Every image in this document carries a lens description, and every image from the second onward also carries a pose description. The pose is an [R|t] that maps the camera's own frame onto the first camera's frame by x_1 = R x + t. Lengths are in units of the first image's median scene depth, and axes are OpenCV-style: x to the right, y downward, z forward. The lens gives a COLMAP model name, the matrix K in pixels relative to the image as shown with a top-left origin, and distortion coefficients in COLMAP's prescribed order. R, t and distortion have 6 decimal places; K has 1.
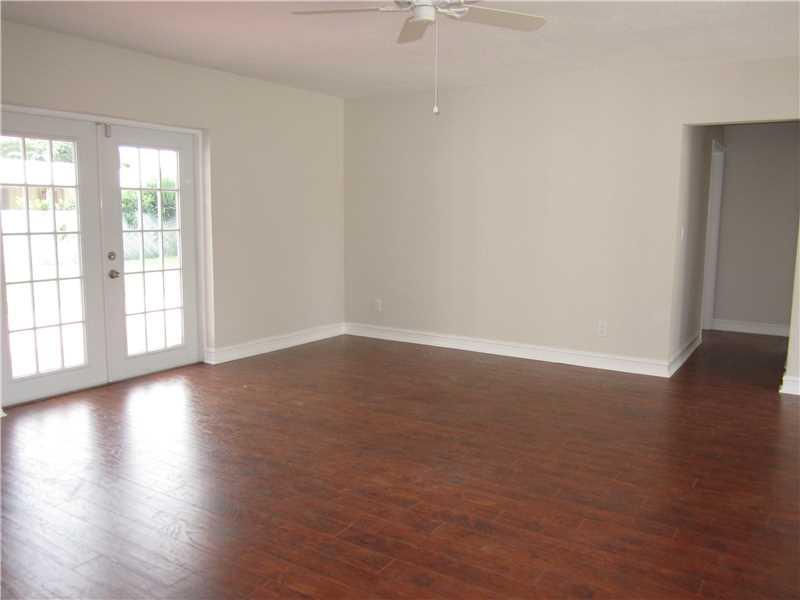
lens RADIAL K [[658.9, 0, 403.3], [0, 658.9, 304.0], [0, 0, 1]] dist [-0.046068, 0.010843]
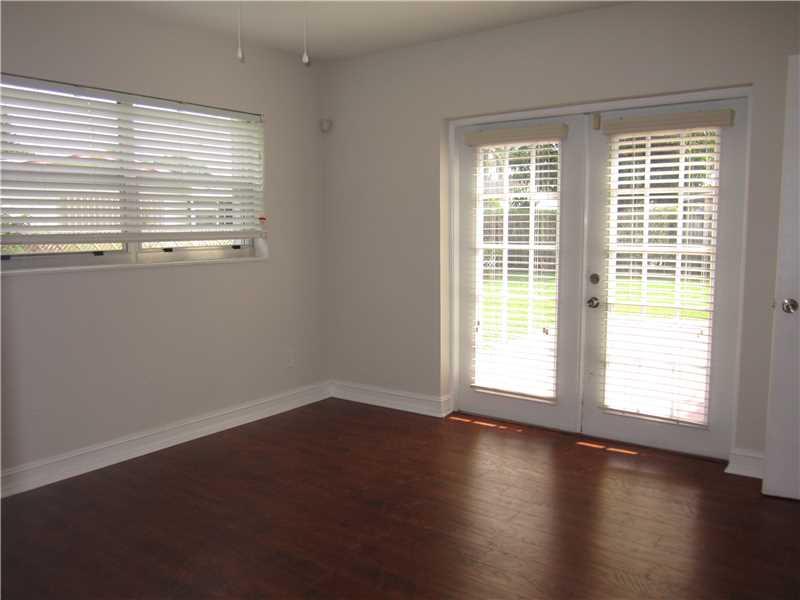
lens RADIAL K [[658.9, 0, 397.7], [0, 658.9, 296.4], [0, 0, 1]] dist [-0.046068, 0.010843]
pose [[-0.053920, 0.092081, -0.994291, 0.309570], [-0.119038, 0.988046, 0.097958, -0.088435], [0.991425, 0.123640, -0.042315, 0.694211]]
